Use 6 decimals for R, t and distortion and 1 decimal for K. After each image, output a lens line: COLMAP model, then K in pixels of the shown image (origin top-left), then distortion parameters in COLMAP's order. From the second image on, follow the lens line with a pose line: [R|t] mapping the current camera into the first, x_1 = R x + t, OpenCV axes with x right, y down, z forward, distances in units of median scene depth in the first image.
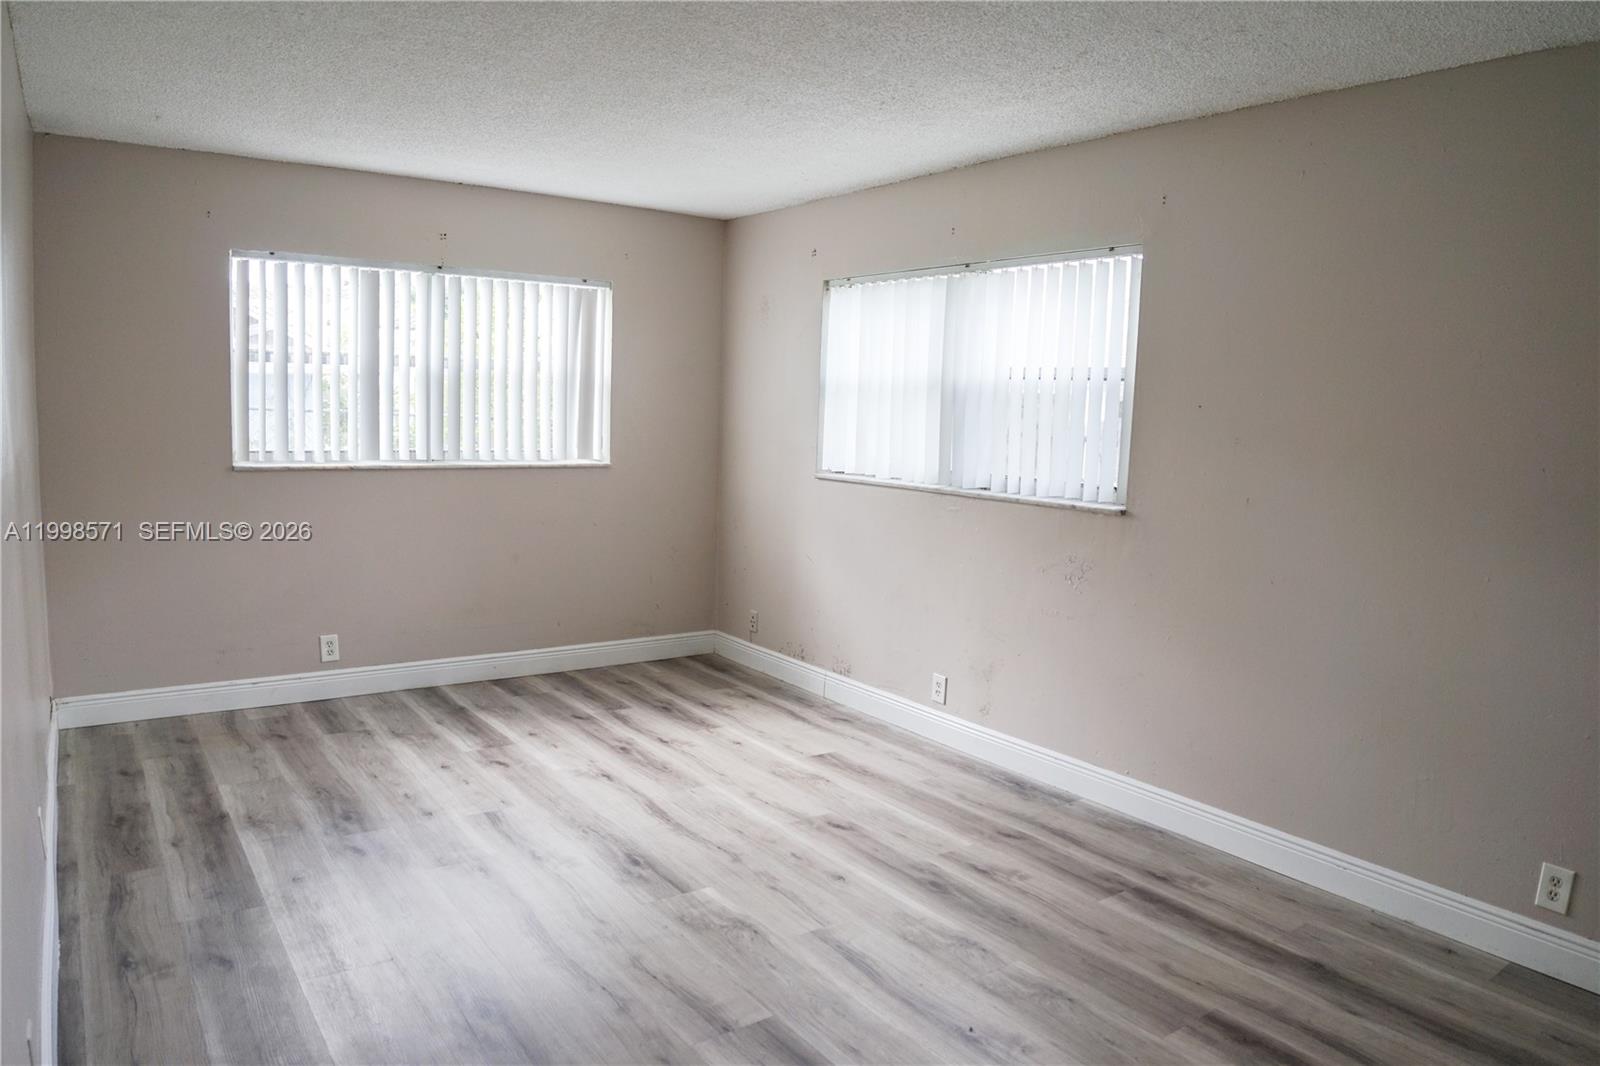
lens RADIAL K [[1056.8, 0, 805.4], [0, 1056.8, 535.1], [0, 0, 1]] dist [-0.130830, 0.039919]
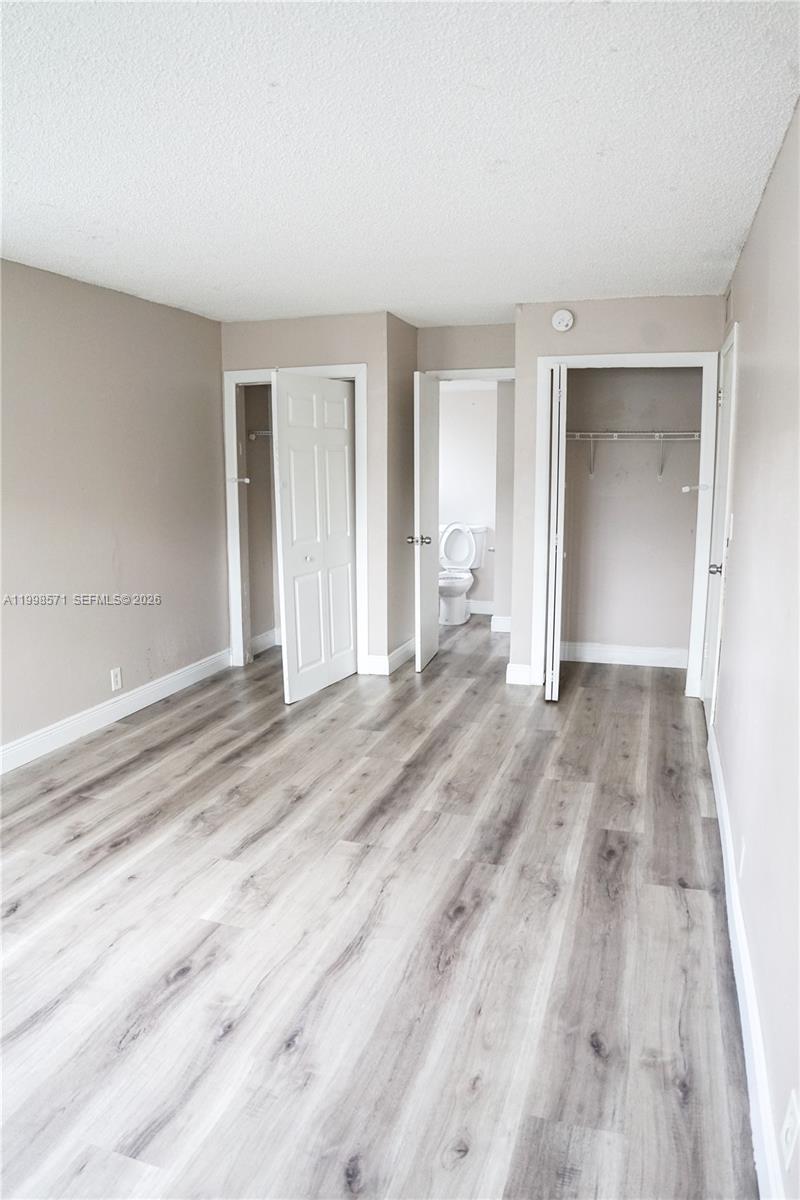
lens RADIAL K [[792.6, 0, 404.7], [0, 792.6, 599.8], [0, 0, 1]] dist [-0.130830, 0.039919]
pose [[-0.587930, -0.172881, 0.790222, -0.626246], [0.078500, 0.960090, 0.268449, -0.146821], [-0.805093, 0.219862, -0.550895, 0.928499]]
